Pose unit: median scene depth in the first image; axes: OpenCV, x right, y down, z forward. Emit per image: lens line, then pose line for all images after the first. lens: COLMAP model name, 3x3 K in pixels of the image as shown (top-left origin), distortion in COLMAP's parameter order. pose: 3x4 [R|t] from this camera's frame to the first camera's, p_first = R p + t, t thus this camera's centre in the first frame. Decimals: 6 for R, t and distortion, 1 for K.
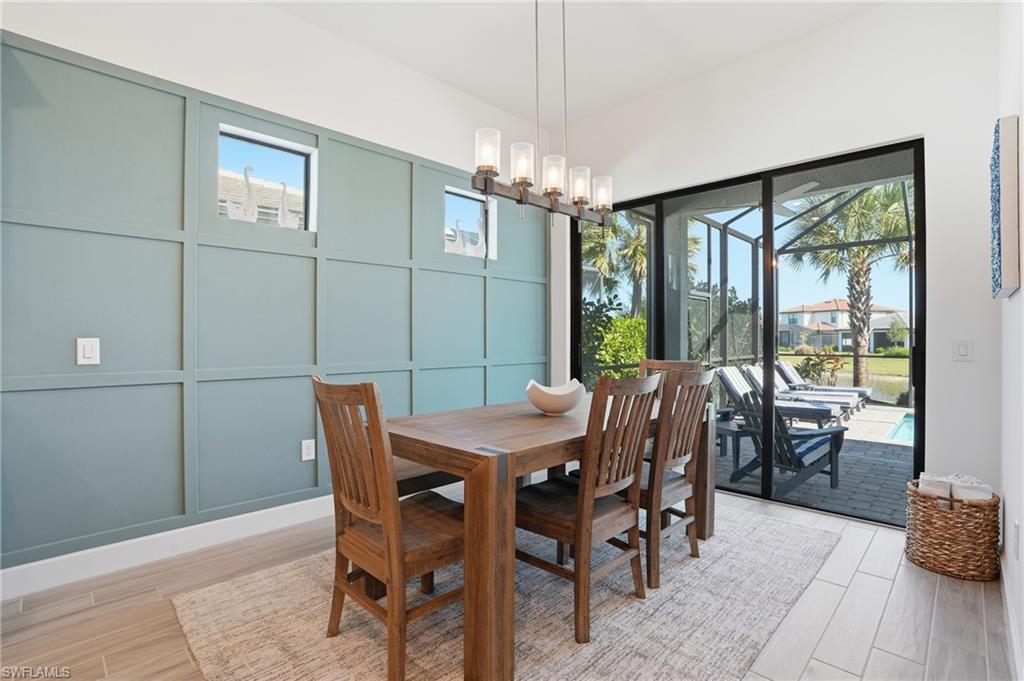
lens RADIAL K [[476.2, 0, 513.7], [0, 476.2, 339.8], [0, 0, 1]] dist [-0.071957, 0.028672]
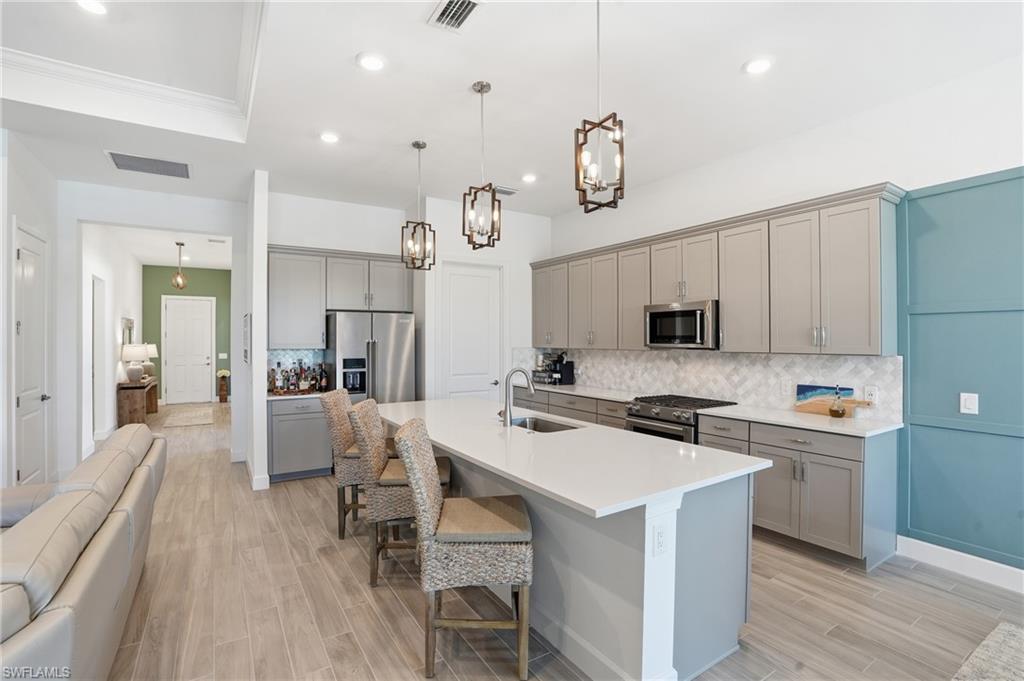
lens RADIAL K [[476.2, 0, 513.7], [0, 476.2, 339.8], [0, 0, 1]] dist [-0.071957, 0.028672]
pose [[-0.215790, -0.000741, -0.976440, 0.196829], [-0.001530, 0.999999, -0.000420, -0.048708], [0.976439, 0.001403, -0.215791, 0.002277]]
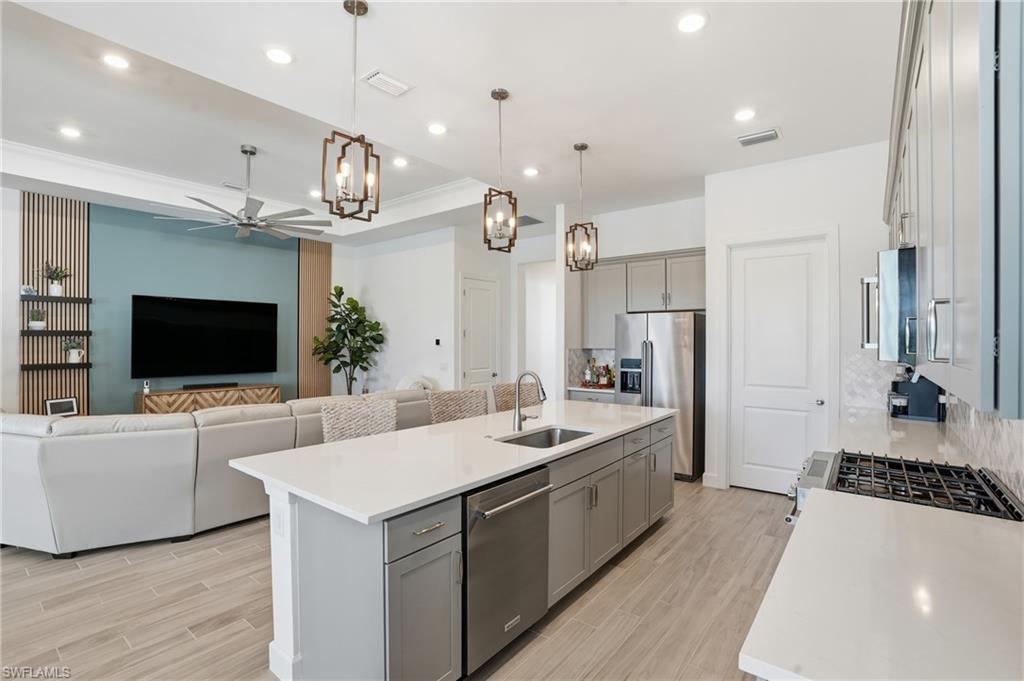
lens RADIAL K [[468.6, 0, 512.0], [0, 468.6, 340.5], [0, 0, 1]] dist [-0.069527, 0.025594]
pose [[-0.994117, -0.001894, -0.108293, -0.196483], [-0.002187, 0.999994, 0.002586, -0.050305], [0.108288, 0.002807, -0.994116, 0.321016]]
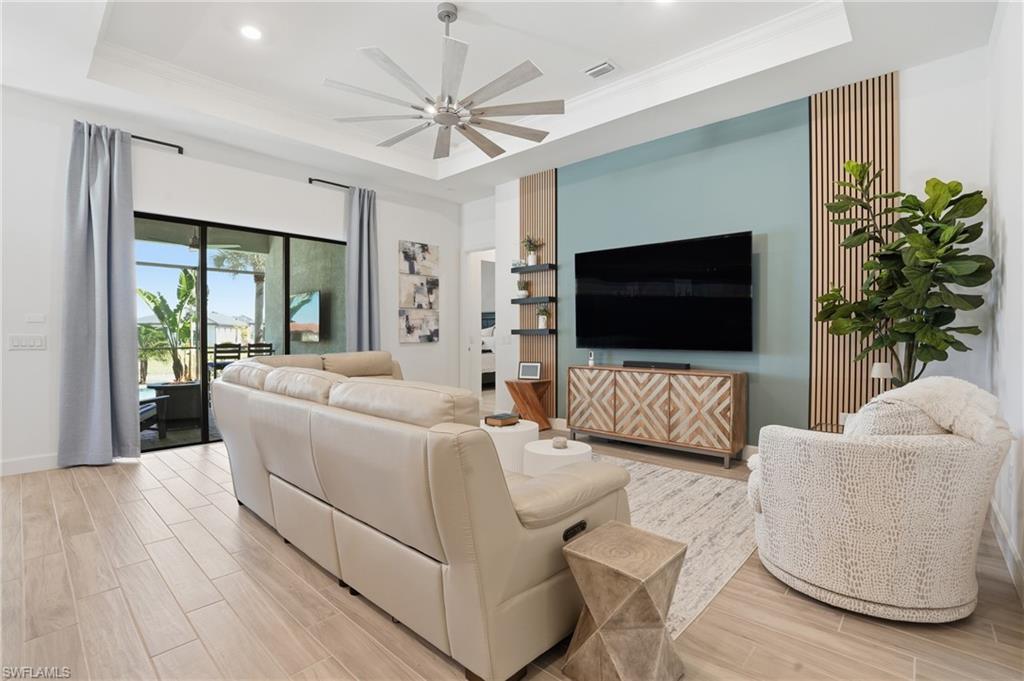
lens RADIAL K [[473.9, 0, 514.0], [0, 473.9, 343.6], [0, 0, 1]] dist [-0.072026, 0.026127]
pose [[-0.044214, -0.019346, 0.998835, -0.358644], [0.003358, 0.999804, 0.019514, 0.001012], [-0.999016, 0.004217, -0.044141, -0.435506]]
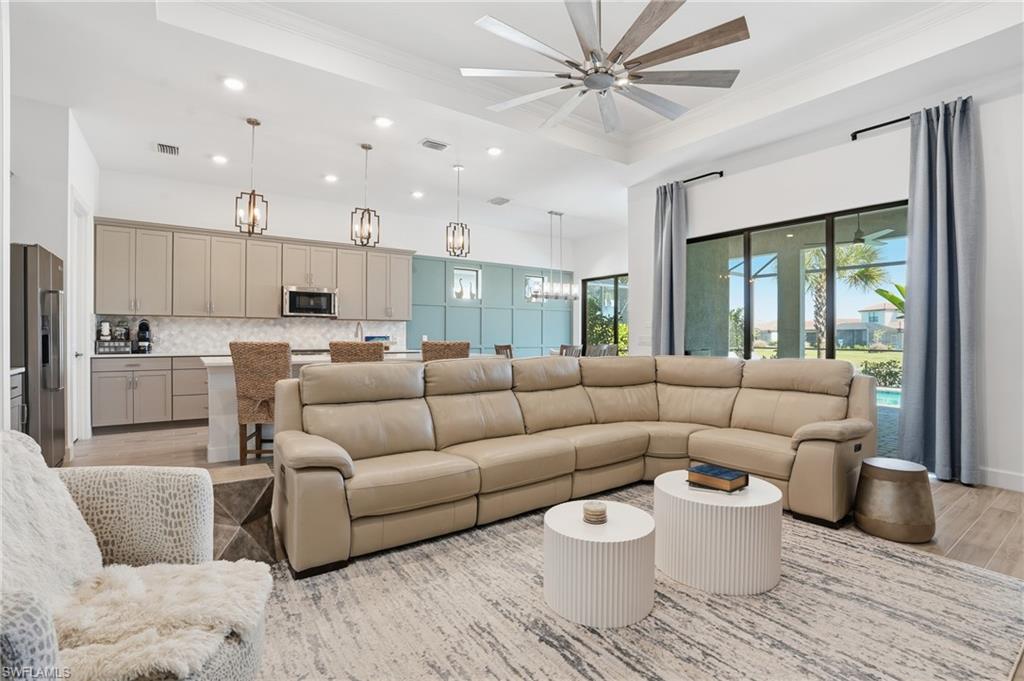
lens RADIAL K [[476.2, 0, 513.7], [0, 476.2, 339.8], [0, 0, 1]] dist [-0.071957, 0.028672]
pose [[0.986170, 0.004045, -0.165689, 0.112364], [-0.003124, 0.999978, 0.005818, 0.002167], [0.165709, -0.005220, 0.986161, -0.793330]]
